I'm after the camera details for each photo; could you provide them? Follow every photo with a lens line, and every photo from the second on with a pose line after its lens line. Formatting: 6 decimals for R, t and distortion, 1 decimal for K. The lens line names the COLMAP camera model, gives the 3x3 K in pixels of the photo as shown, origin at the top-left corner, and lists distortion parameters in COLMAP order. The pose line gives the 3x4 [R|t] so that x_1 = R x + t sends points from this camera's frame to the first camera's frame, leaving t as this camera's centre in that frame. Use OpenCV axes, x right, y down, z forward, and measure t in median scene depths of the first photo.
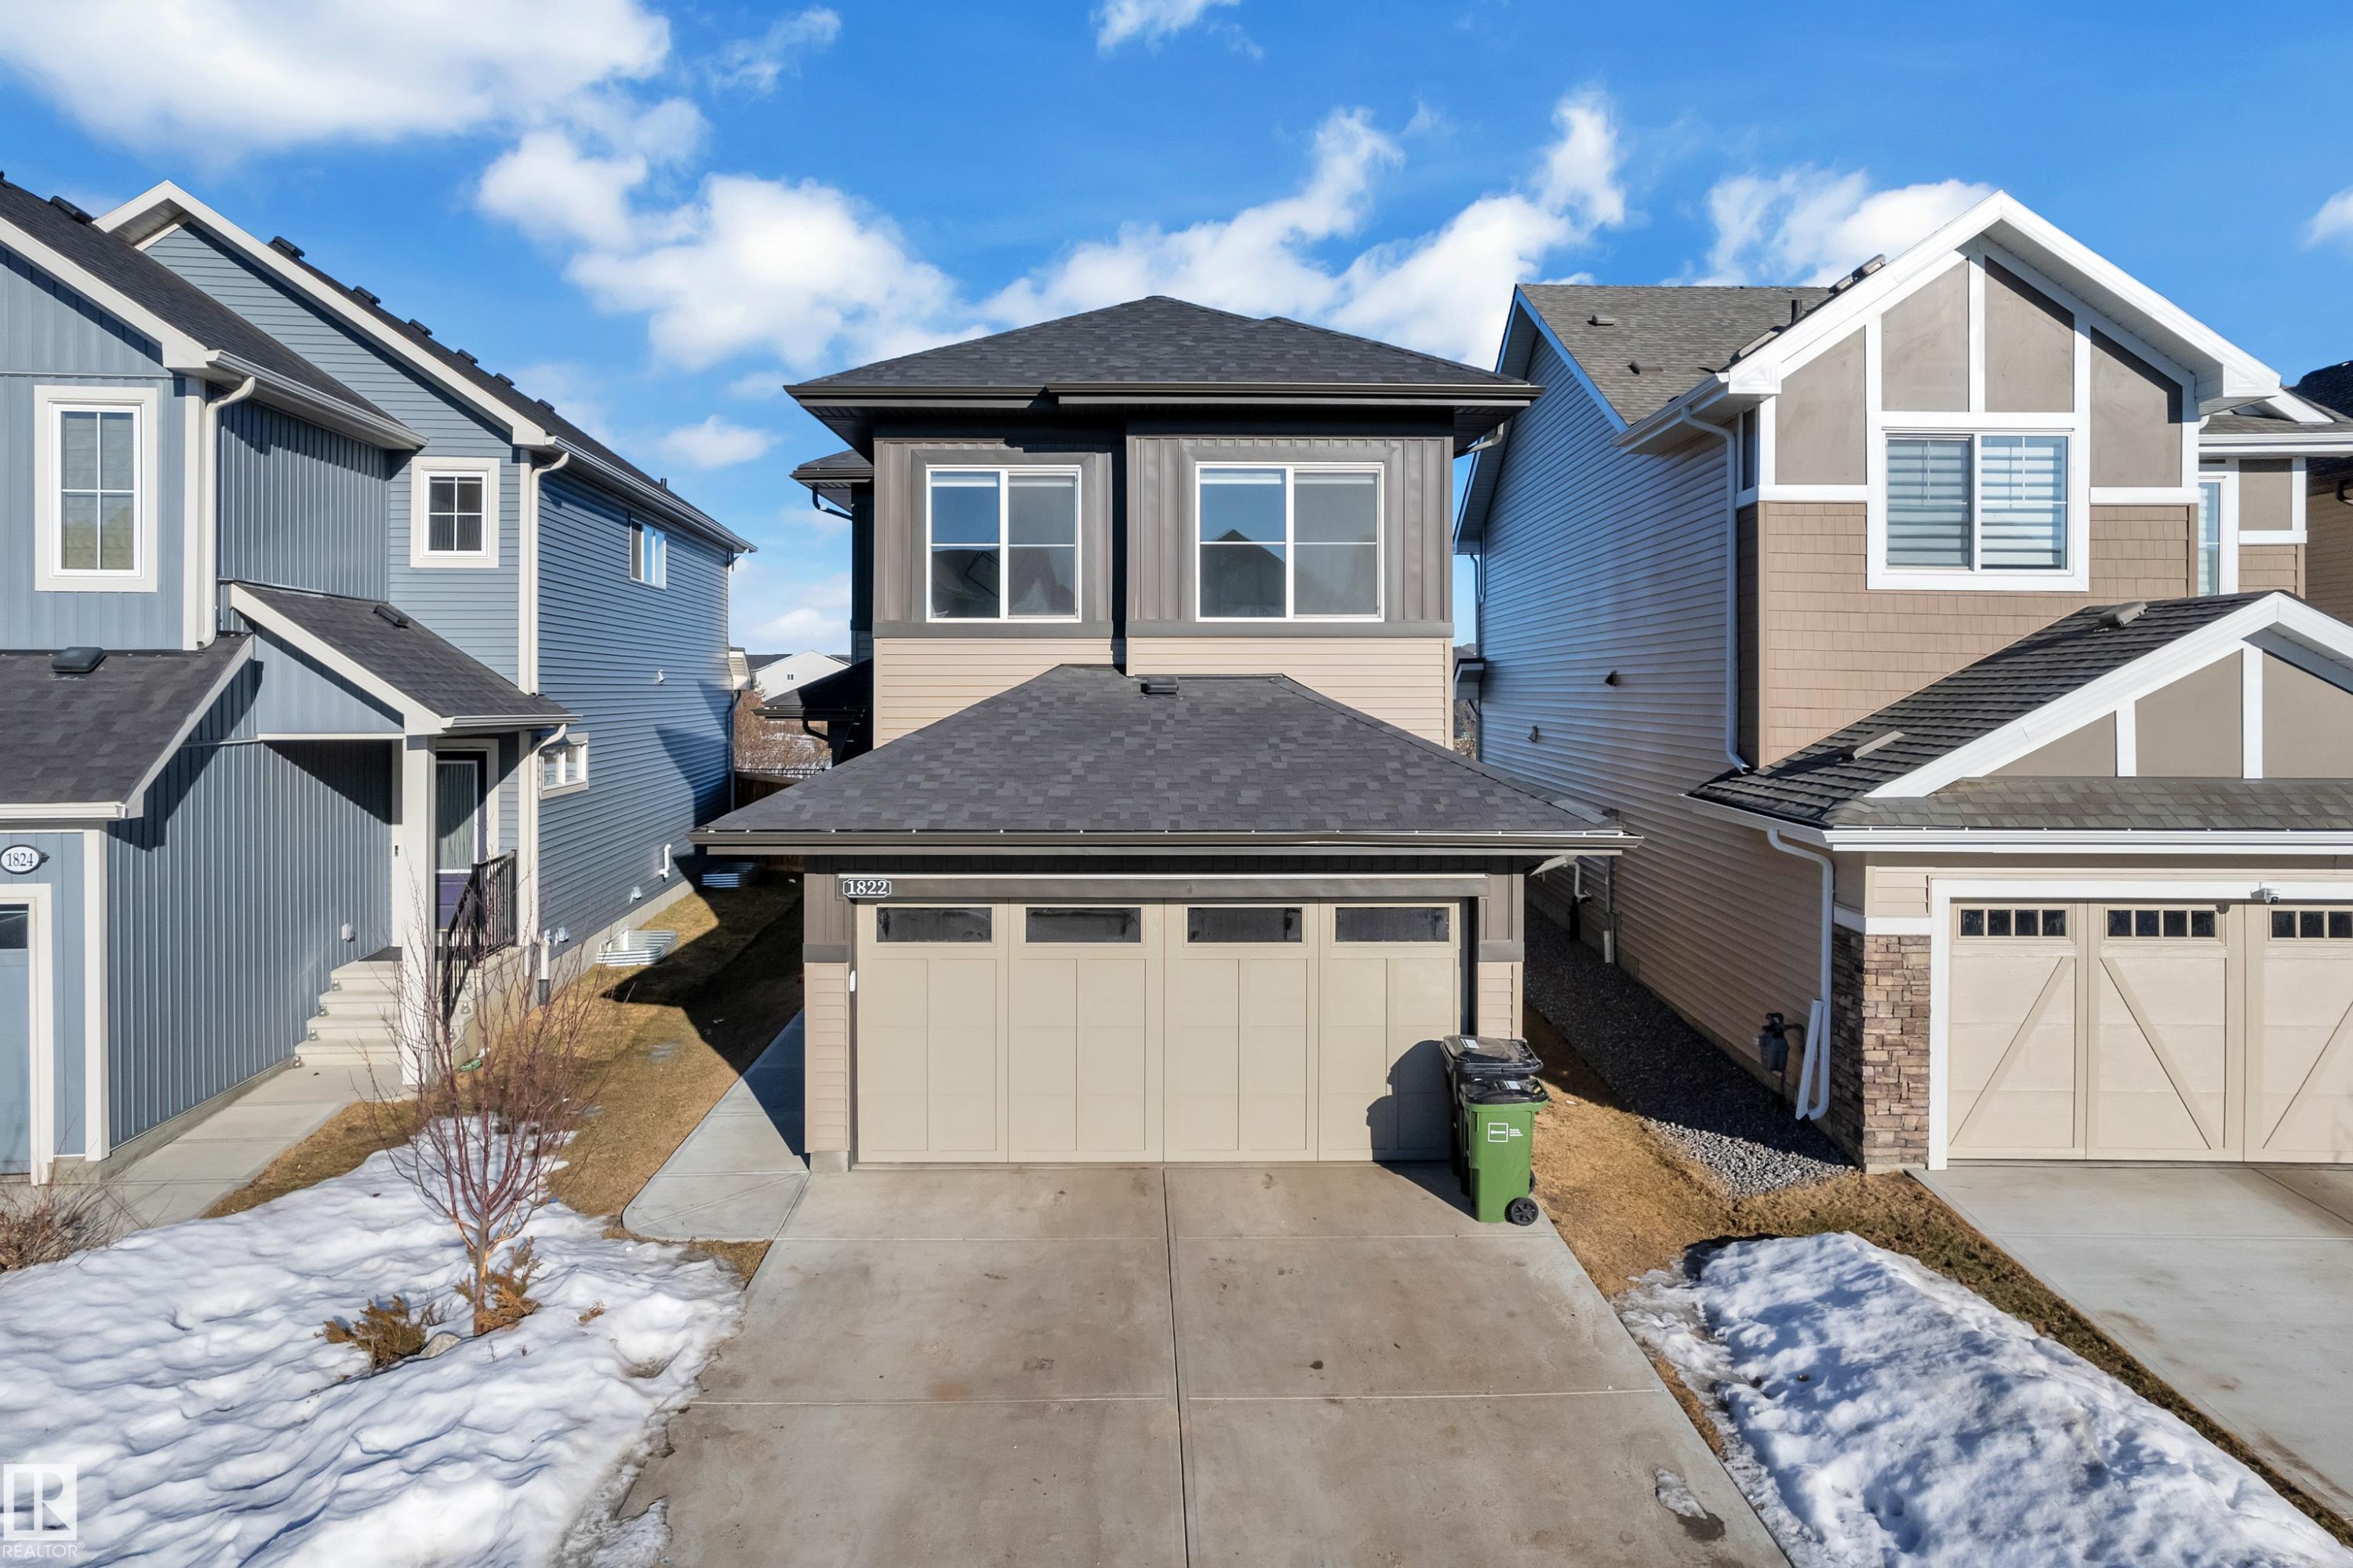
lens RADIAL K [[906.8, 0, 1188.7], [0, 906.8, 784.1], [0, 0, 1]] dist [-0.025432, 0.008303]
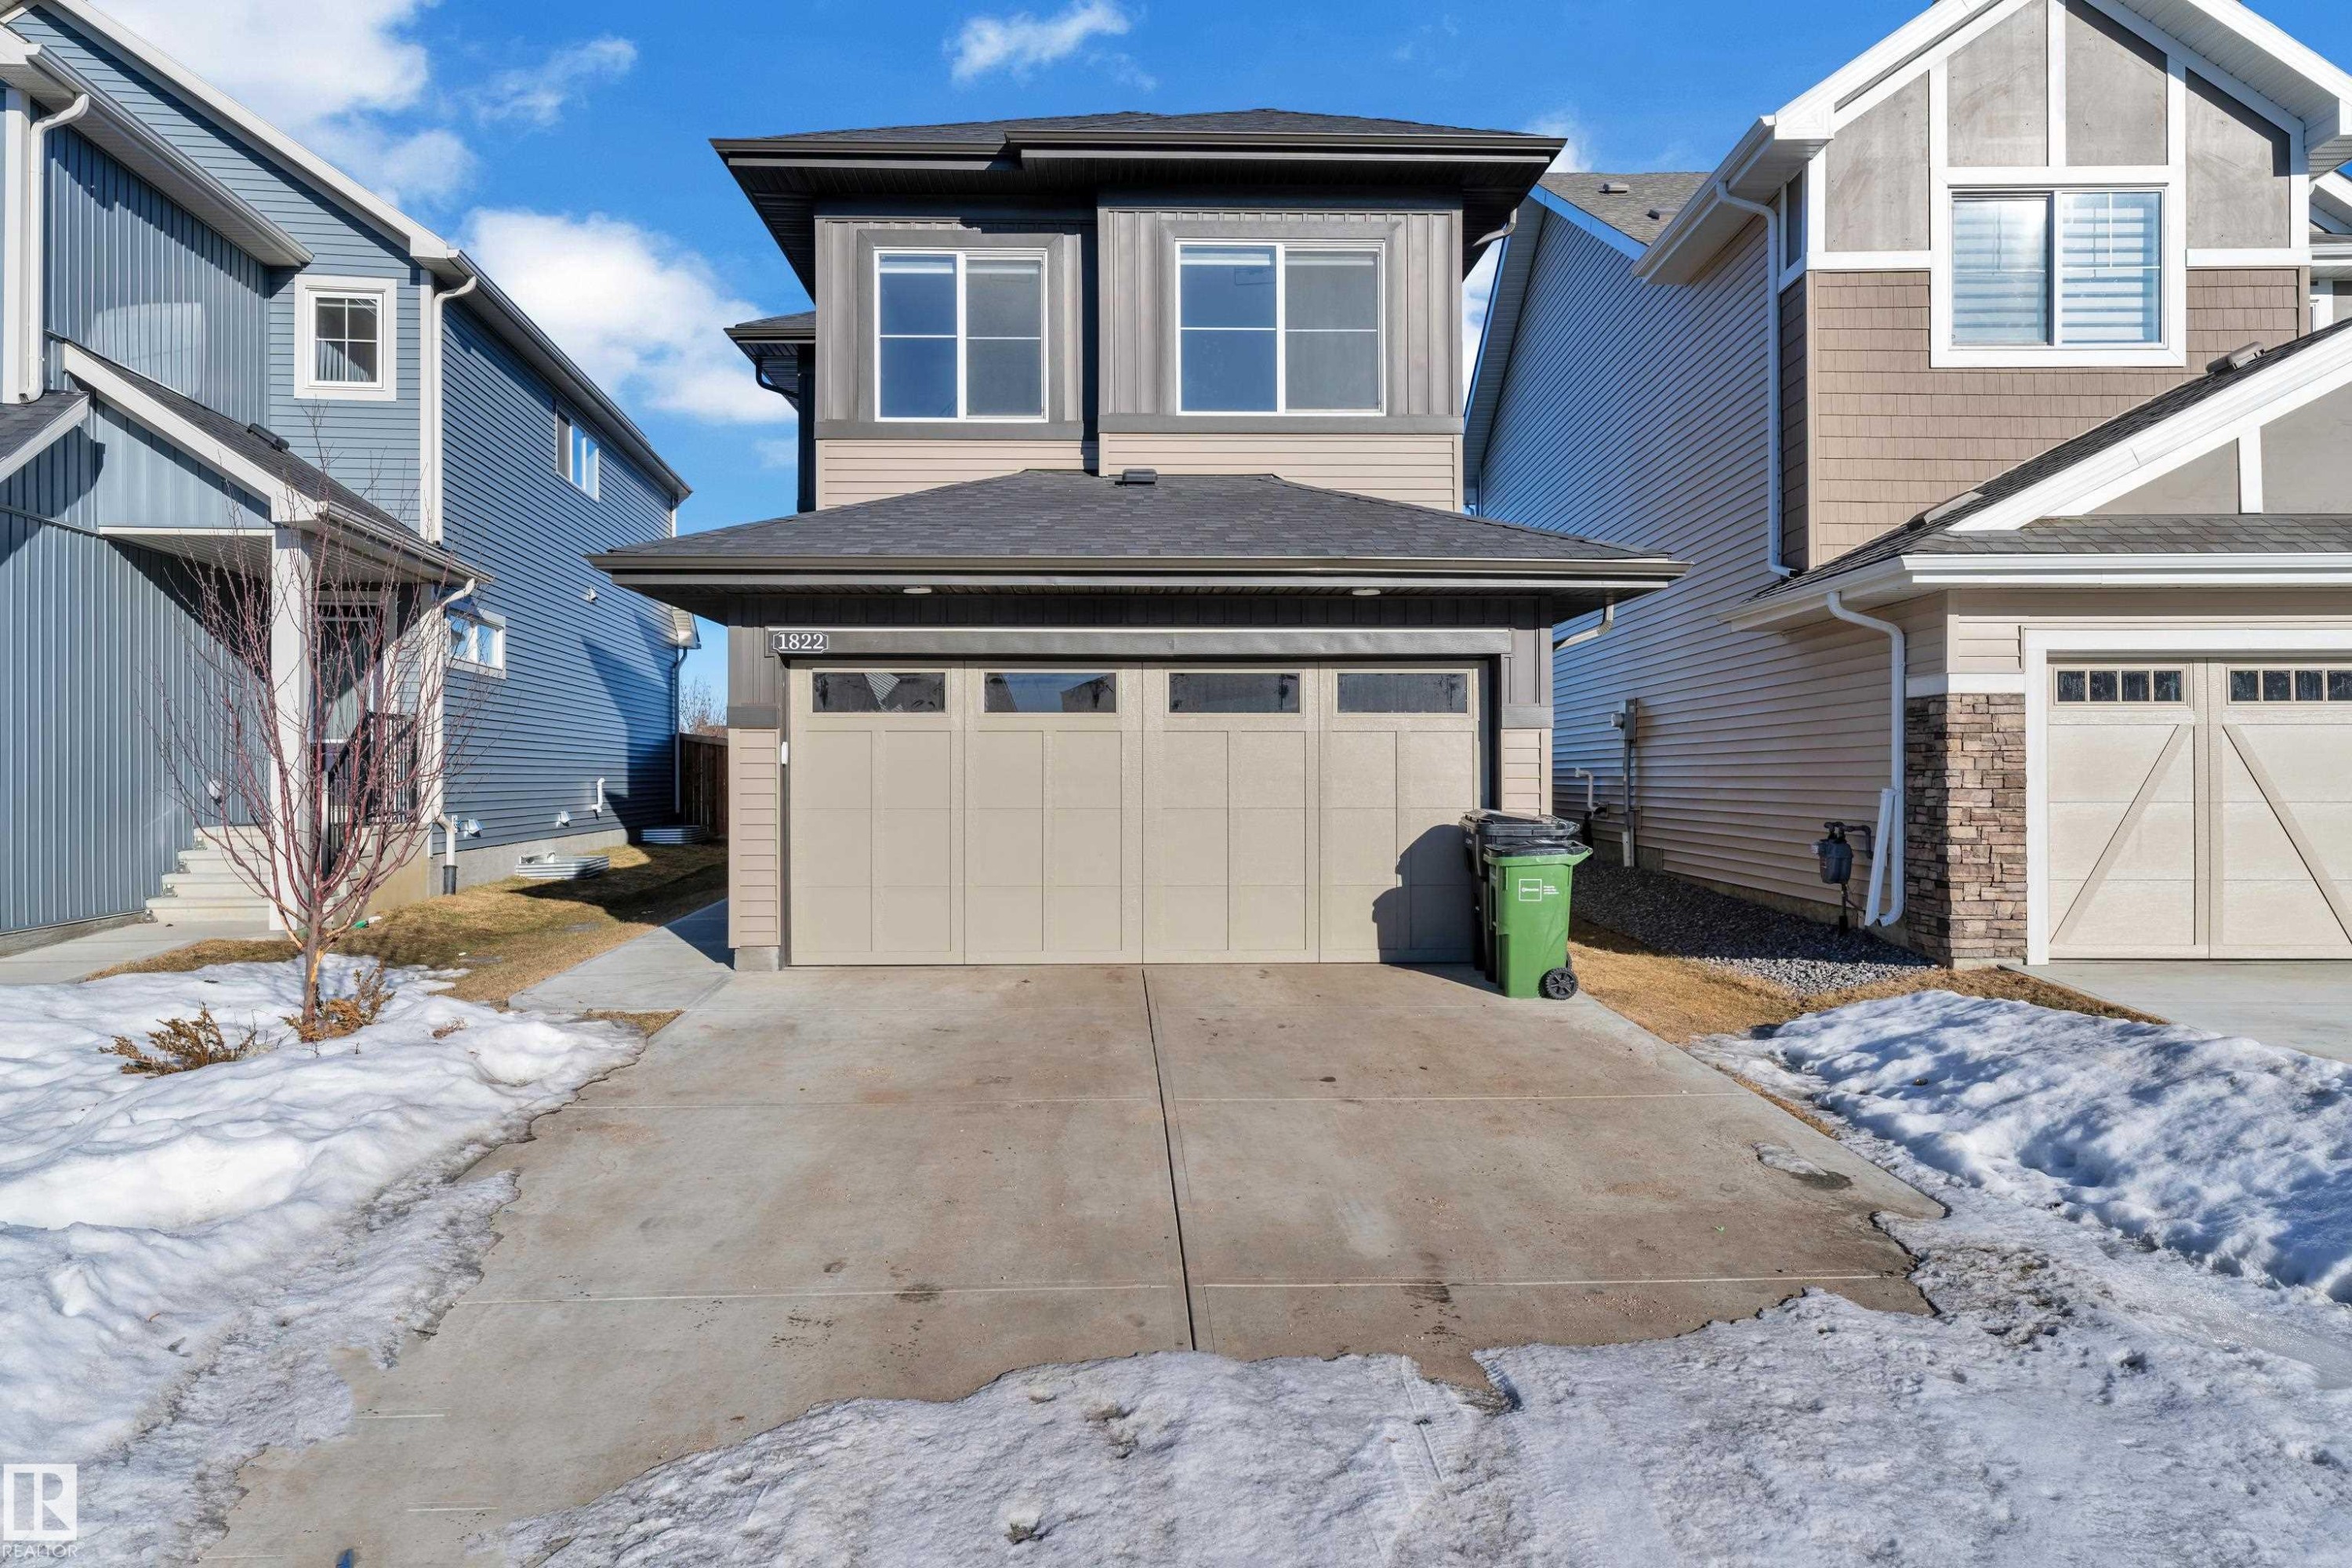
lens RADIAL K [[951.4, 0, 1172.4], [0, 951.4, 776.3], [0, 0, 1]] dist [0.001878, 0.000073]
pose [[0.999973, -0.004367, 0.005845, -0.003377], [0.004404, 0.999970, -0.006324, 0.221991], [-0.005817, 0.006349, 0.999963, 0.070502]]
